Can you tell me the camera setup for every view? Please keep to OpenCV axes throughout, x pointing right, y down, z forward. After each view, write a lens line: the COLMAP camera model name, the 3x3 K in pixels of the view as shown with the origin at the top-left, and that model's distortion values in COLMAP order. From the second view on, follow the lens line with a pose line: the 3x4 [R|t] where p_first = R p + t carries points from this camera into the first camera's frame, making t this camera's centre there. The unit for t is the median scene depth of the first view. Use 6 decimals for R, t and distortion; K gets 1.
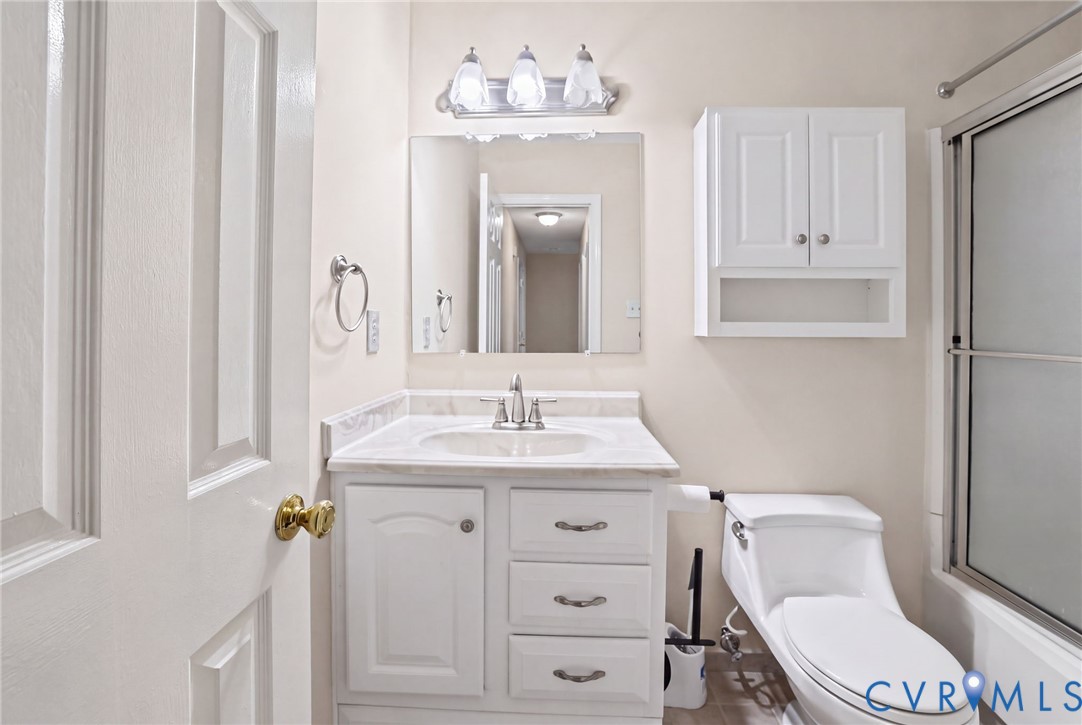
lens RADIAL K [[484.3, 0, 542.9], [0, 484.3, 343.7], [0, 0, 1]] dist [-0.046734, 0.015738]
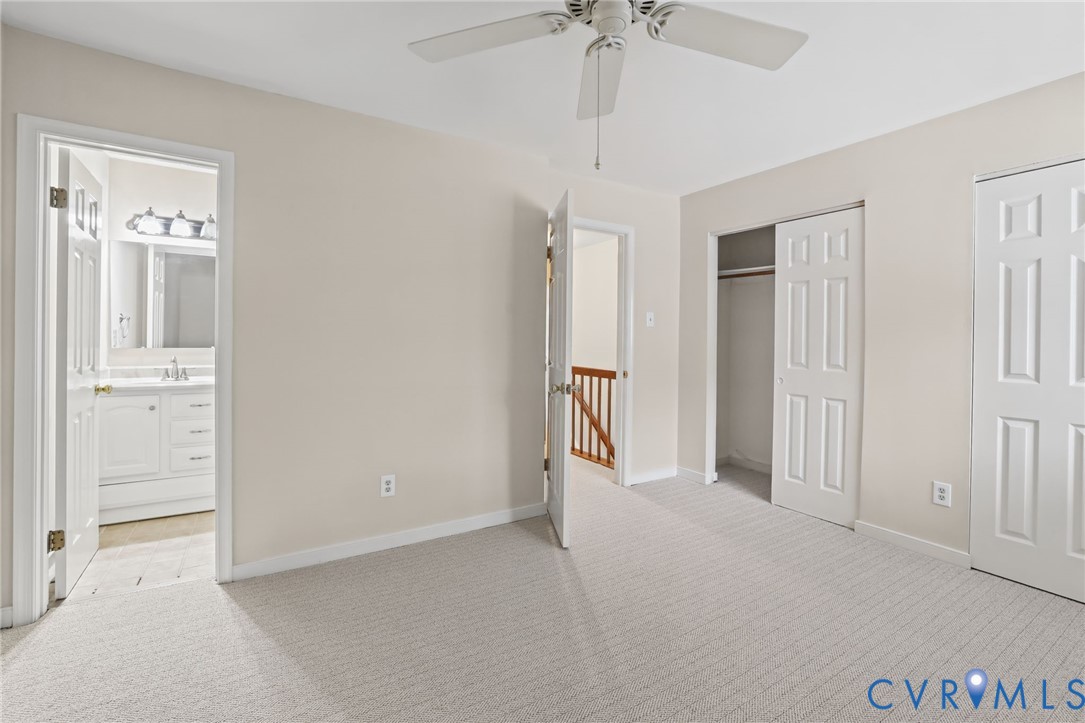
lens RADIAL K [[485.6, 0, 544.4], [0, 485.6, 342.7], [0, 0, 1]] dist [-0.046734, 0.015738]
pose [[0.823817, 0.002725, 0.566849, 0.105894], [0.002589, 0.999960, -0.008570, 0.017018], [-0.566850, 0.008528, 0.823777, -1.691176]]
